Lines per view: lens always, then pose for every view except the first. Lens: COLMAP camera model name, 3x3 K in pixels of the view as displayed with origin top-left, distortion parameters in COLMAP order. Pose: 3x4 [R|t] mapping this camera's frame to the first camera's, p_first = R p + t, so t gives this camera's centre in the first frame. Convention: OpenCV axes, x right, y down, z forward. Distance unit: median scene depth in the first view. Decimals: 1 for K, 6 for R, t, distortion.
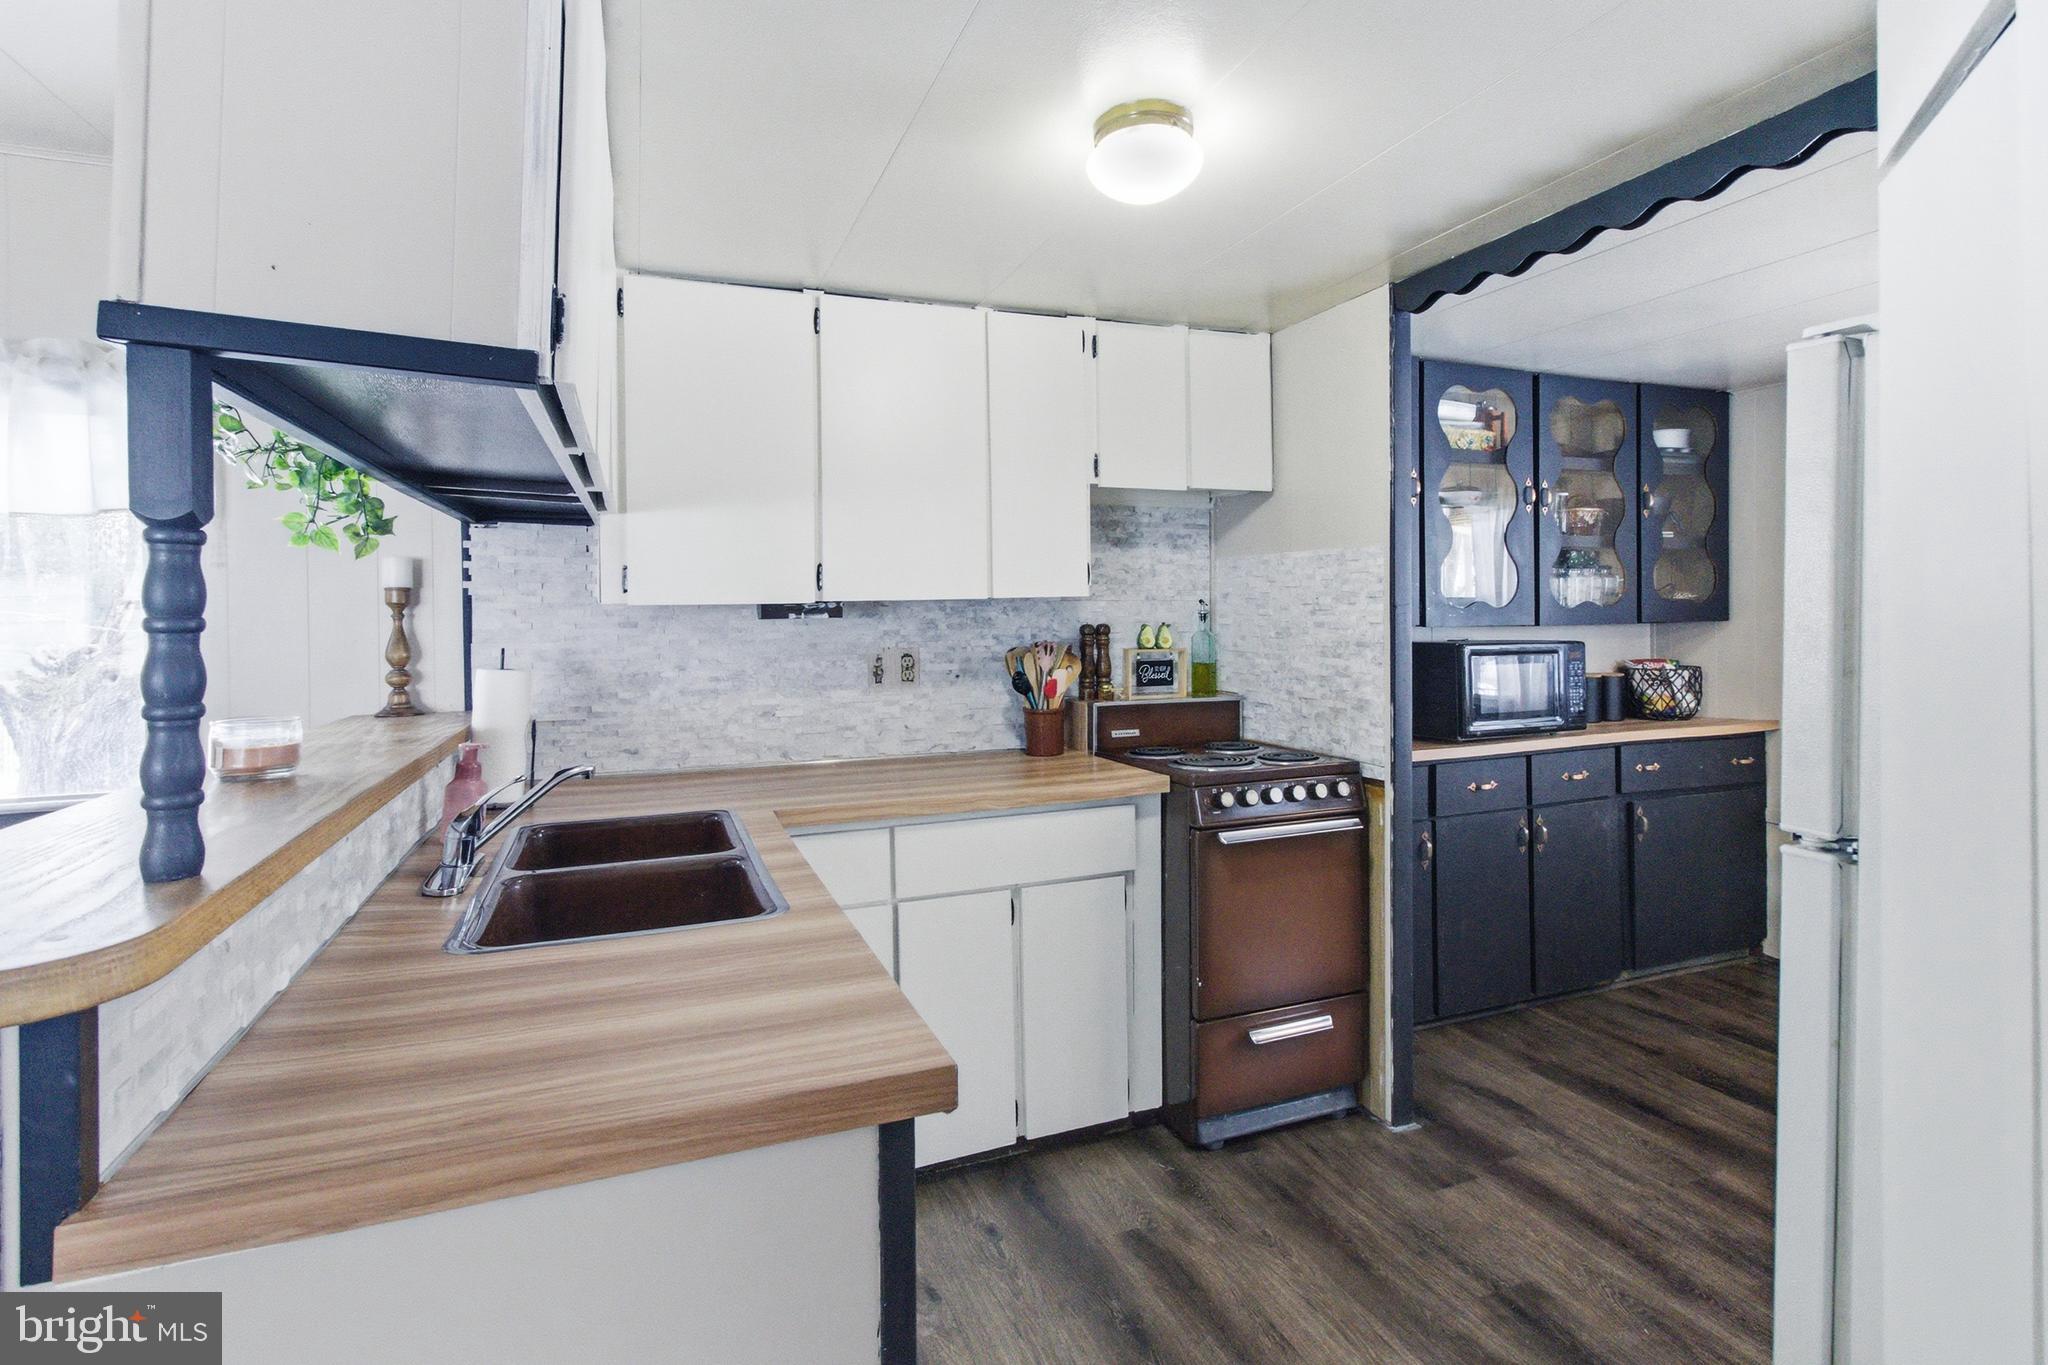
lens RADIAL K [[961.5, 0, 1088.1], [0, 961.5, 614.4], [0, 0, 1]] dist [-0.005507, 0.000580]
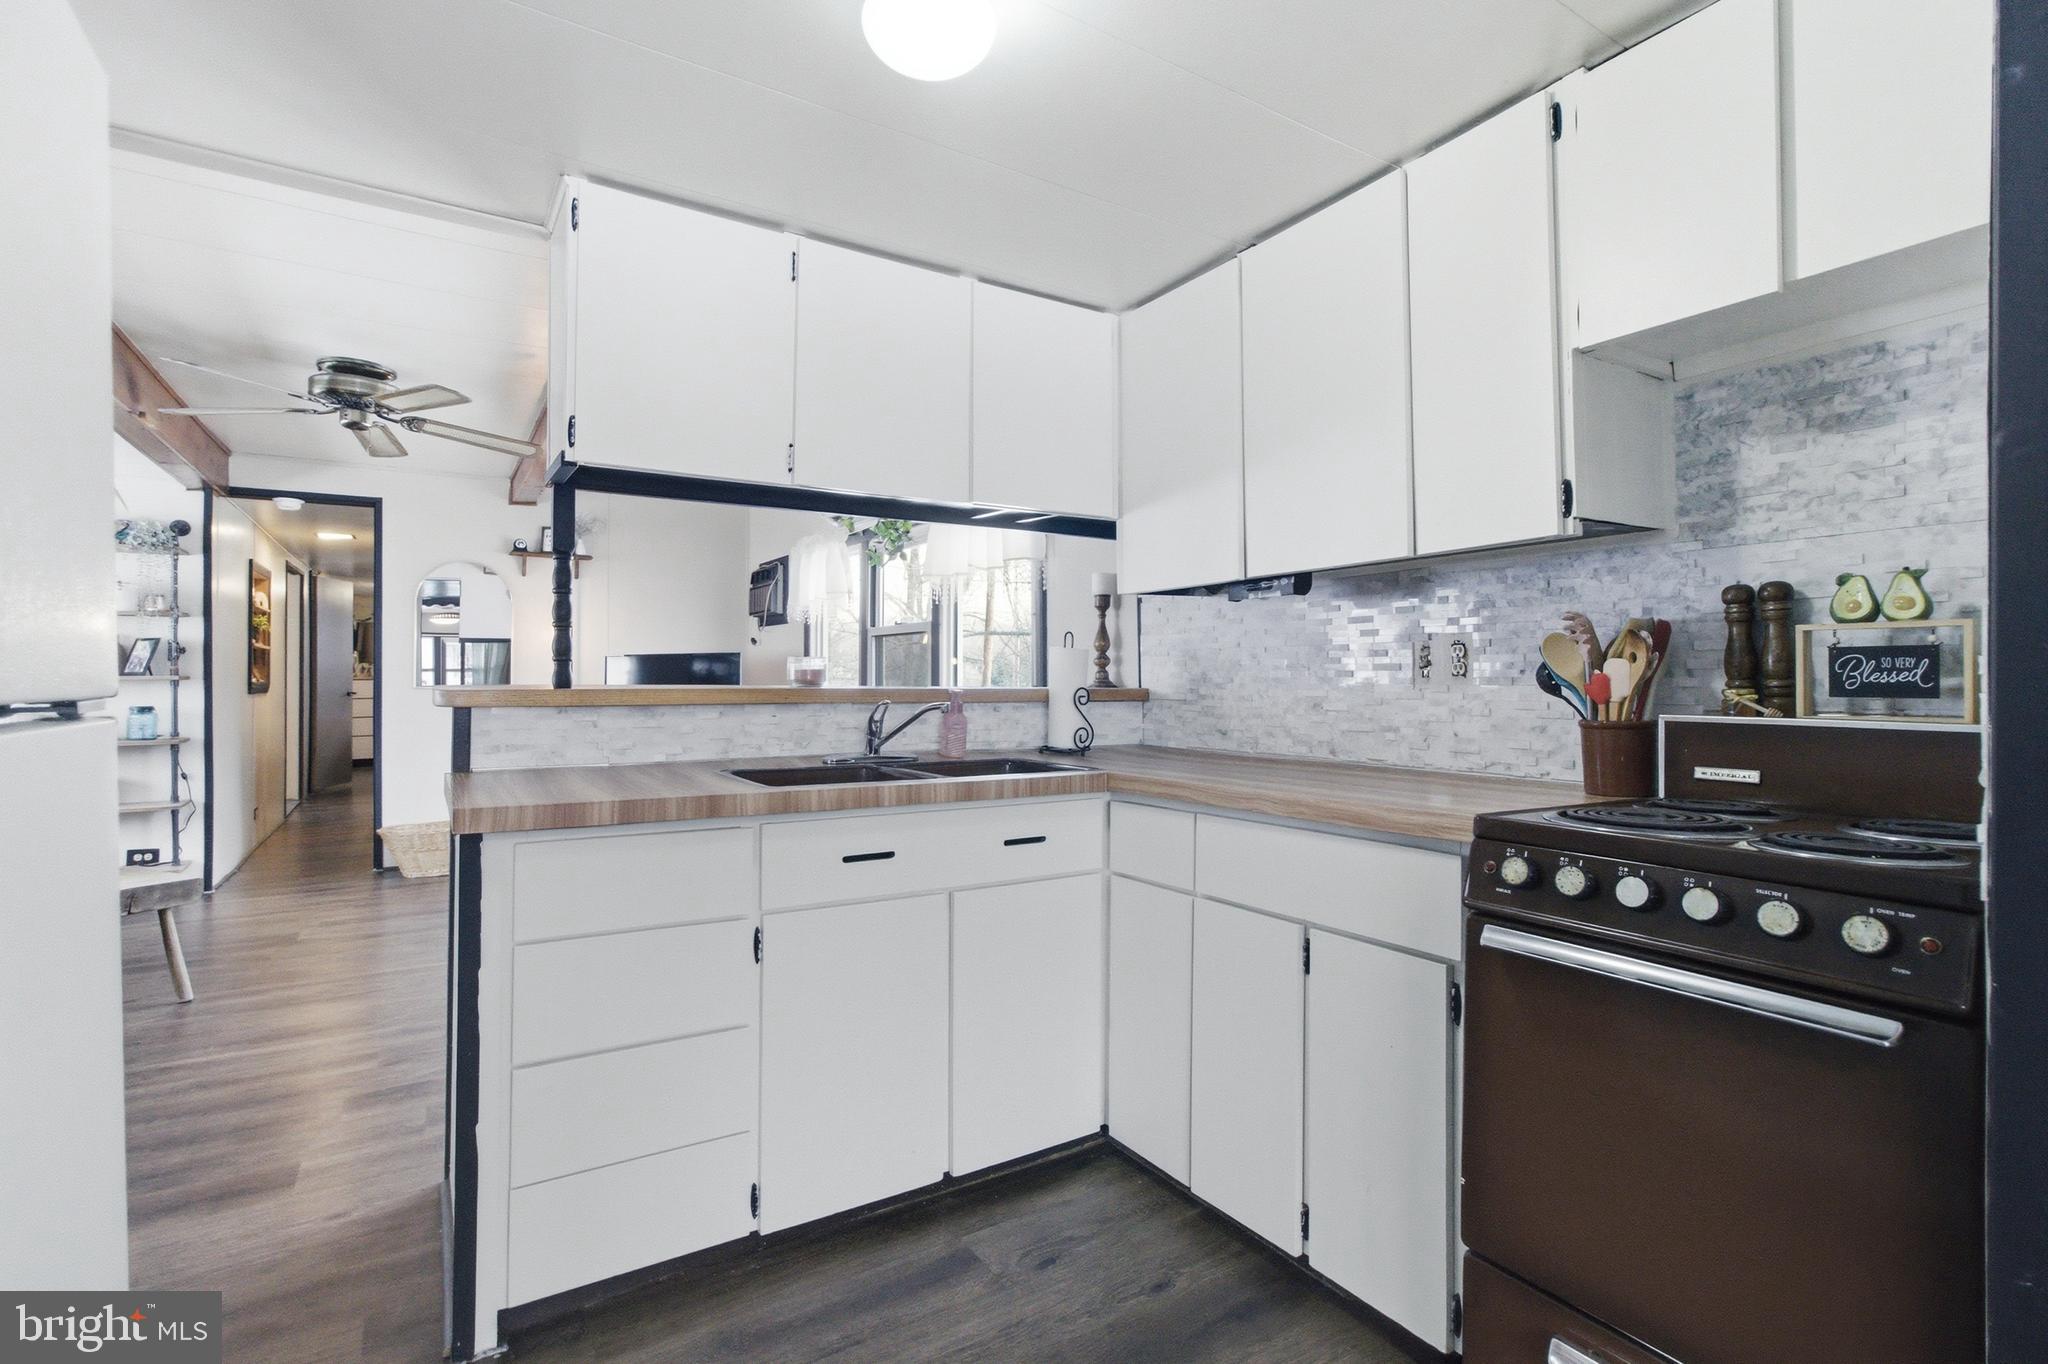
lens RADIAL K [[961.5, 0, 1013.4], [0, 961.5, 675.9], [0, 0, 1]] dist [-0.005507, 0.000580]
pose [[0.167750, 0.004477, -0.985819, 0.529330], [-0.001646, 0.999990, 0.004262, 0.068760], [0.985828, 0.000908, 0.167755, 0.534144]]
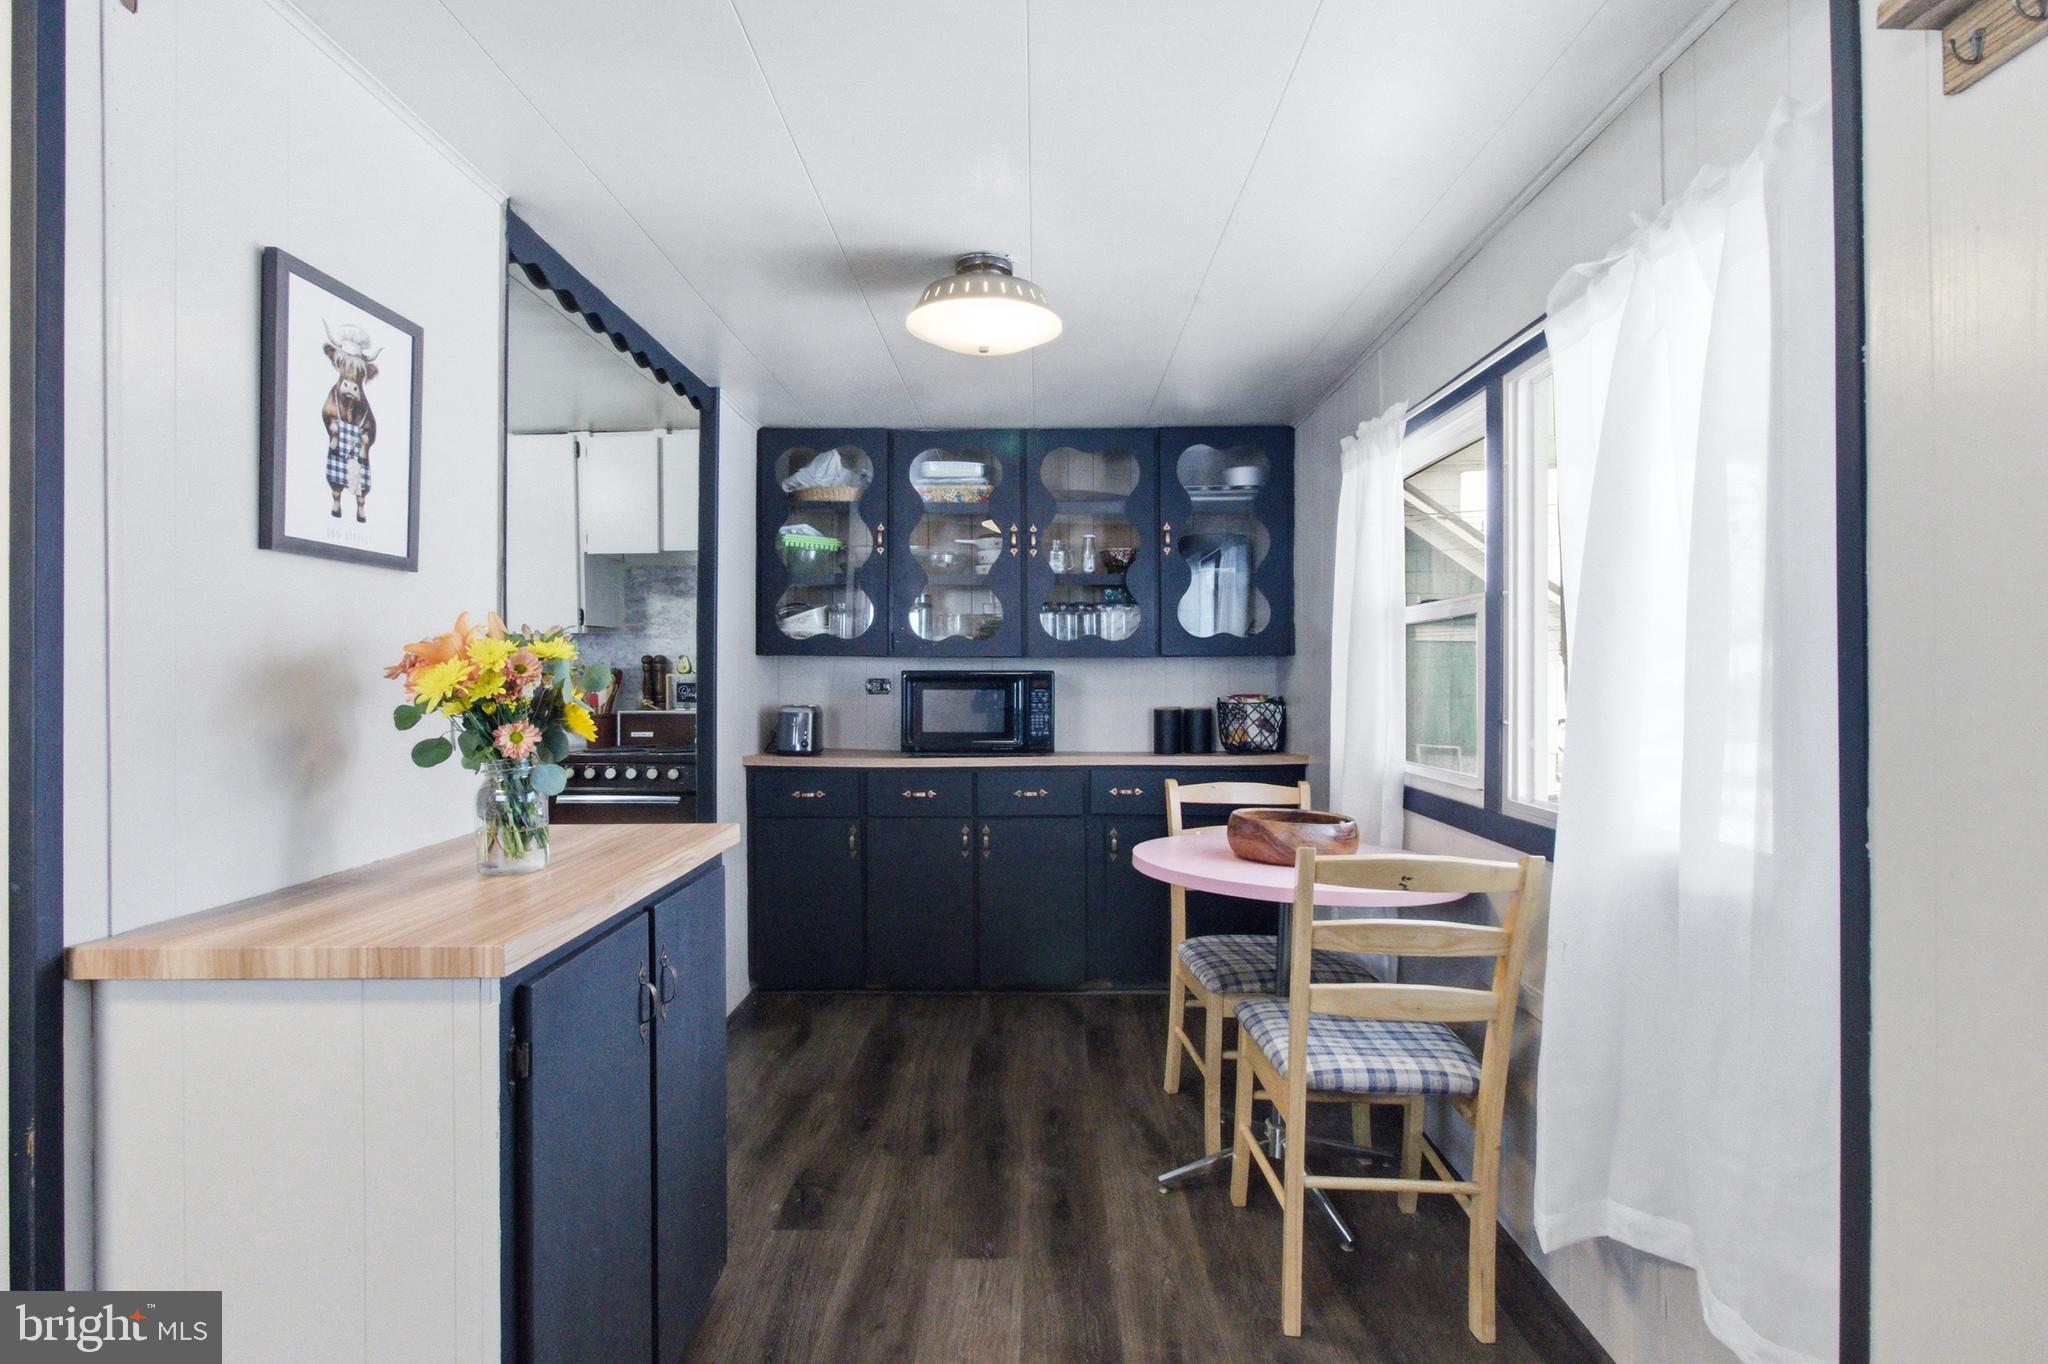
lens RADIAL K [[961.5, 0, 1012.2], [0, 961.5, 678.1], [0, 0, 1]] dist [-0.005507, 0.000580]
pose [[0.914519, 0.009346, -0.404435, 1.110573], [-0.007061, 0.999950, 0.007140, 0.032446], [0.404481, -0.003674, 0.914539, -0.027634]]
